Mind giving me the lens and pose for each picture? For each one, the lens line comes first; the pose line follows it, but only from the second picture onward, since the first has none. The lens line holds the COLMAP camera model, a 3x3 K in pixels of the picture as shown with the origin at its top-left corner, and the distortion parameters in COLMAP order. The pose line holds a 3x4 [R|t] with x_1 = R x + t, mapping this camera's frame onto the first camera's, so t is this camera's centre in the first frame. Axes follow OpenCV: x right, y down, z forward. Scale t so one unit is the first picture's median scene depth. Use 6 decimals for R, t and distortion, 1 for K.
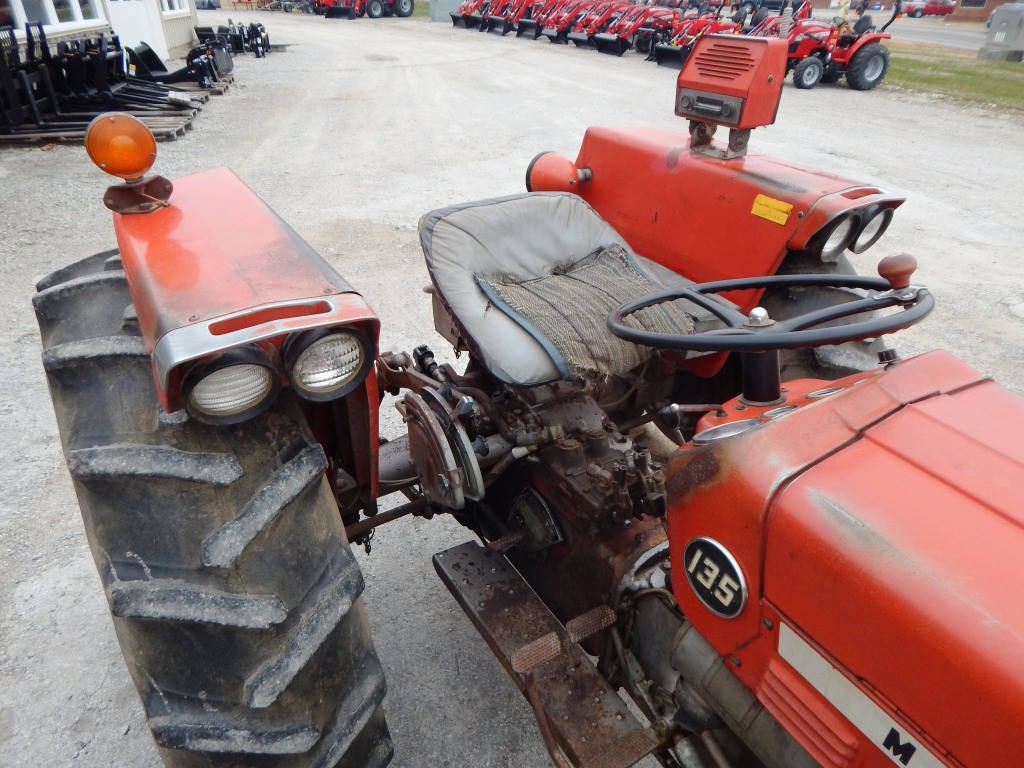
lens RADIAL K [[670.3, 0, 507.5], [0, 670.3, 382.0], [0, 0, 1]] dist [-0.006922, -0.004870]
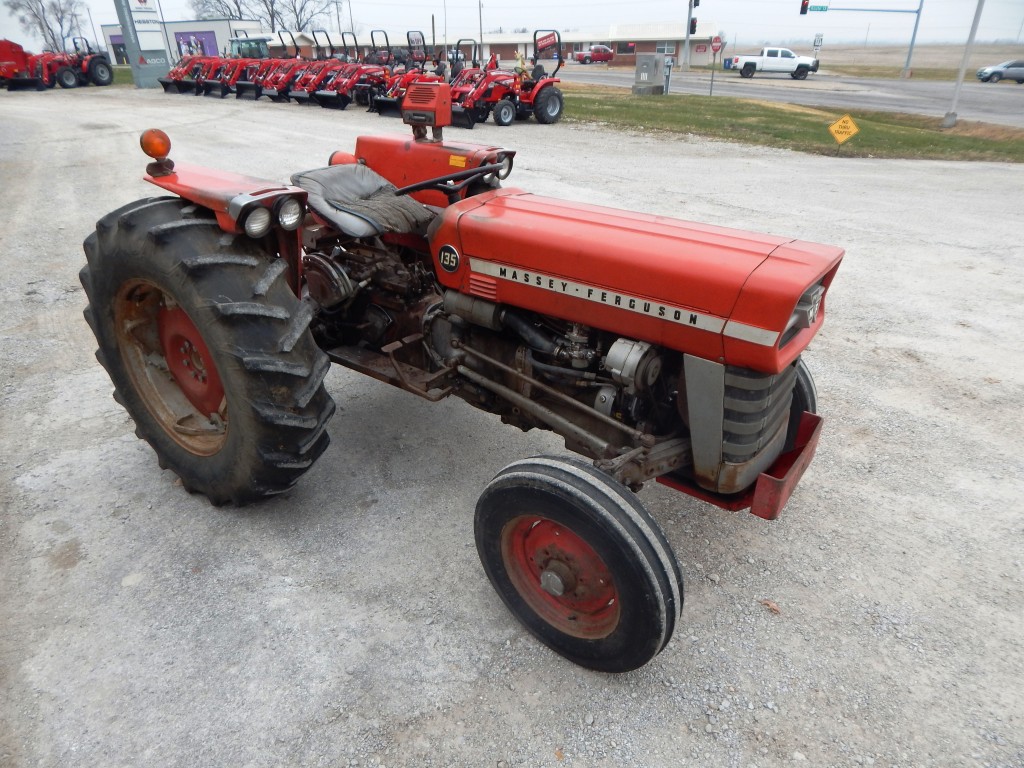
lens RADIAL K [[670.3, 0, 507.5], [0, 670.3, 382.0], [0, 0, 1]] dist [-0.006922, -0.004870]
pose [[0.927222, -0.188900, 0.323384, -0.026986], [0.210414, 0.977070, -0.032568, 0.051943], [-0.309816, 0.098242, 0.945707, -0.096374]]
